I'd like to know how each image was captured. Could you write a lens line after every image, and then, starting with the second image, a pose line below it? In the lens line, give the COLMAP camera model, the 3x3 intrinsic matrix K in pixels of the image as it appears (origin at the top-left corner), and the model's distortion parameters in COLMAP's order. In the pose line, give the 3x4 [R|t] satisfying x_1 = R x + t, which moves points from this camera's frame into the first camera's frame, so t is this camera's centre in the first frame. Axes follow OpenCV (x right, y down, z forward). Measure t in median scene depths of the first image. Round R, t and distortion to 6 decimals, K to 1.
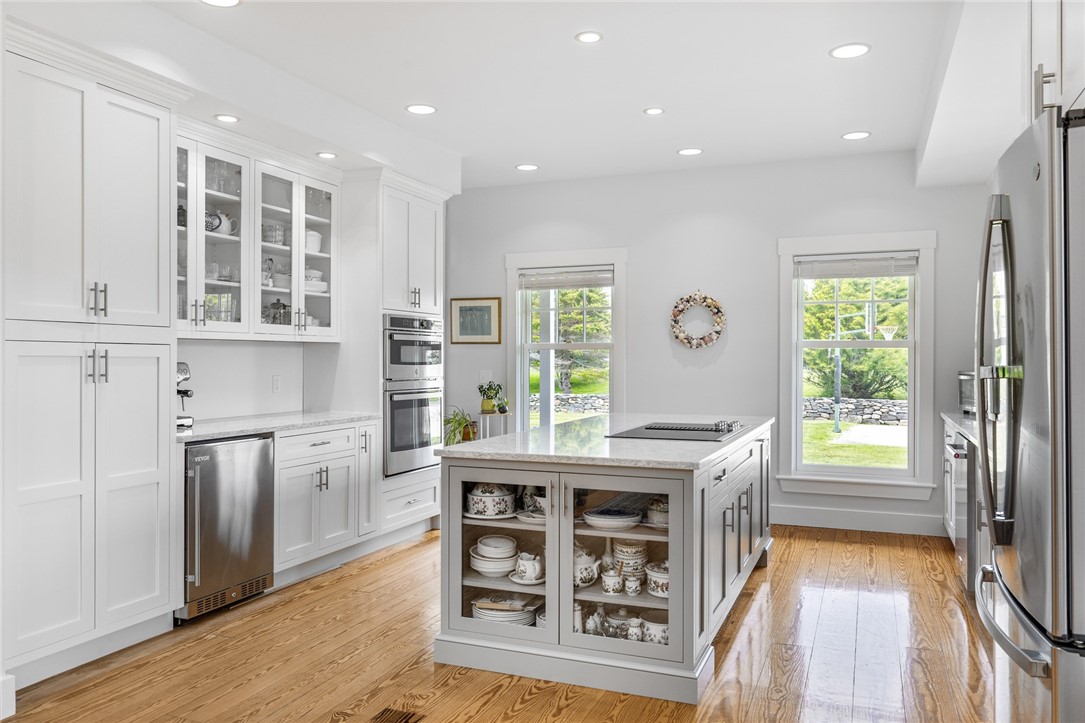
lens RADIAL K [[807.2, 0, 542.5], [0, 807.2, 361.5], [0, 0, 1]] dist [0.000639, 0.001332]
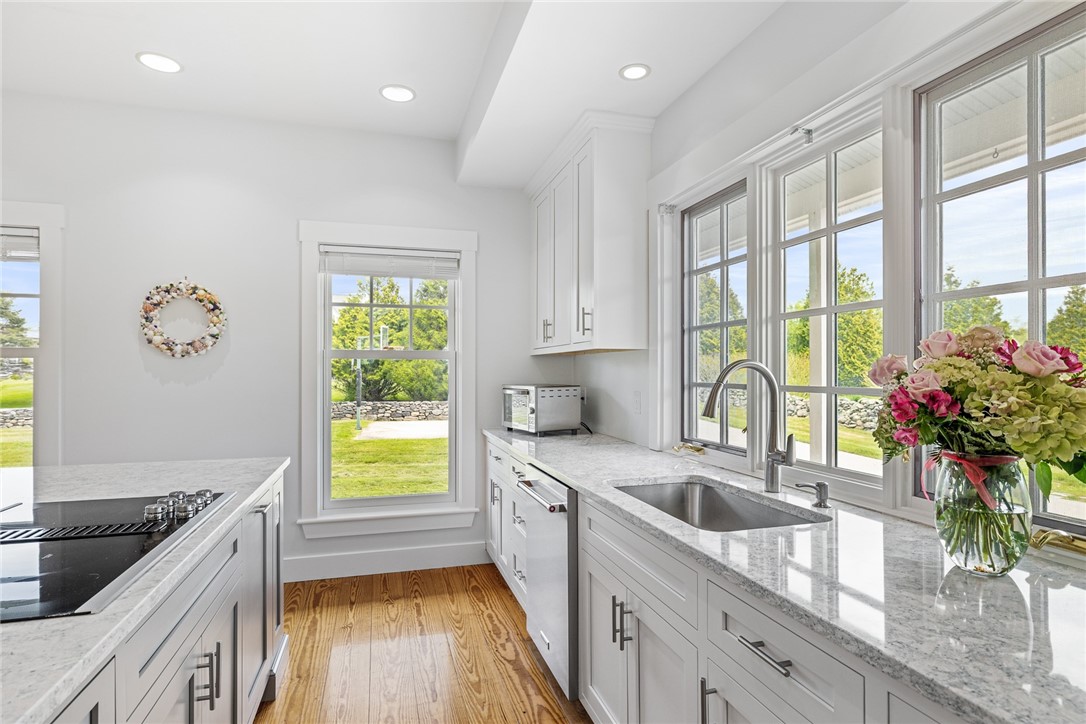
lens RADIAL K [[577.4, 0, 541.5], [0, 577.4, 370.9], [0, 0, 1]] dist [-0.001298, -0.000063]
pose [[0.788815, -0.001980, 0.614628, 0.127245], [0.003891, 0.999991, -0.001773, -0.002170], [-0.614619, 0.003790, 0.788815, 0.396159]]
